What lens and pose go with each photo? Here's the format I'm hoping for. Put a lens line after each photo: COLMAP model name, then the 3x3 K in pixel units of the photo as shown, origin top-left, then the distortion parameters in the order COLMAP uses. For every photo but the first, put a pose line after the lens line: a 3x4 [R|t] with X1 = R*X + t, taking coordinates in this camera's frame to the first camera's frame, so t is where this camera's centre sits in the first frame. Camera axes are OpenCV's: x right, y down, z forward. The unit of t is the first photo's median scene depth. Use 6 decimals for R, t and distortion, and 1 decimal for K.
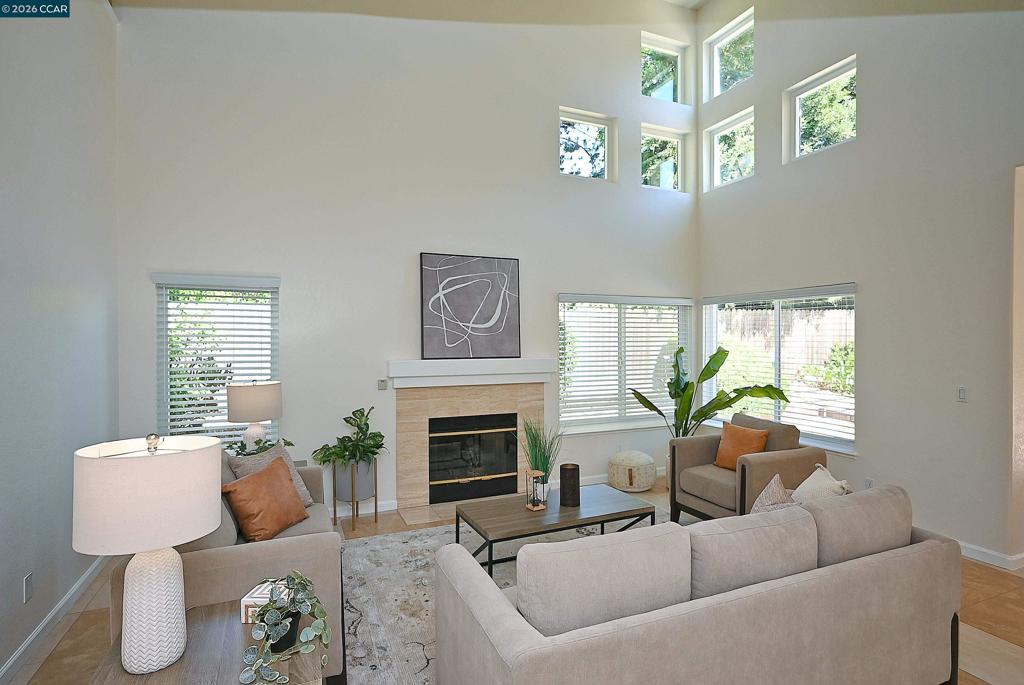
lens RADIAL K [[512.1, 0, 510.8], [0, 512.1, 345.6], [0, 0, 1]] dist [0.001665, -0.000114]
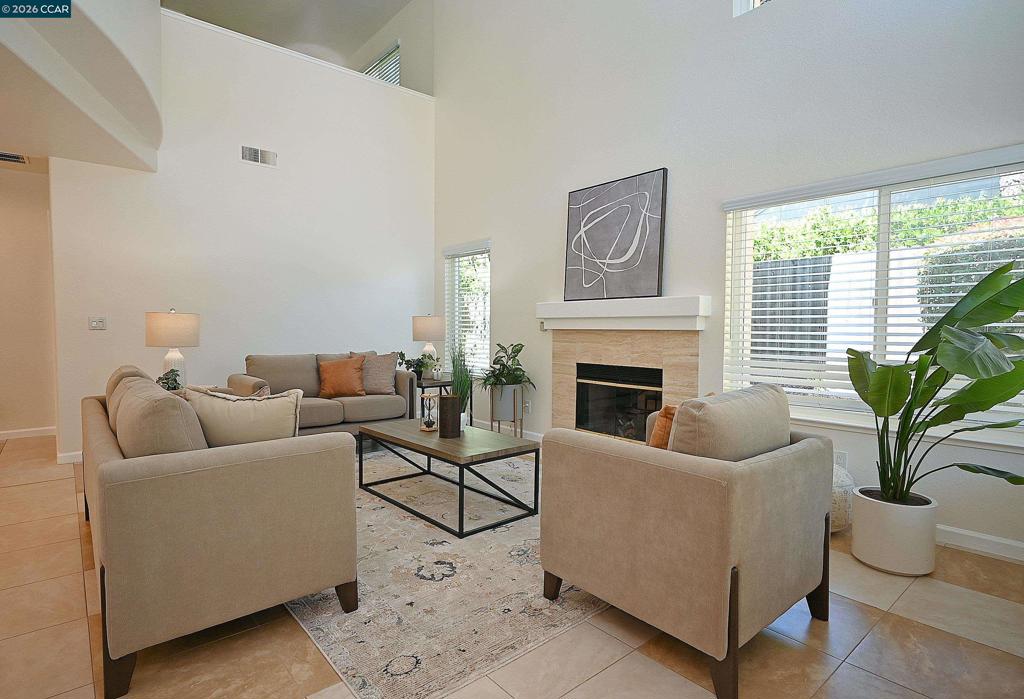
lens RADIAL K [[528.6, 0, 508.6], [0, 528.6, 345.8], [0, 0, 1]] dist [0.004873, 0.000305]
pose [[0.304797, 0.037172, -0.951692, 0.740025], [-0.014603, 0.999303, 0.034355, 0.076020], [0.952305, 0.003426, 0.305127, 0.564903]]
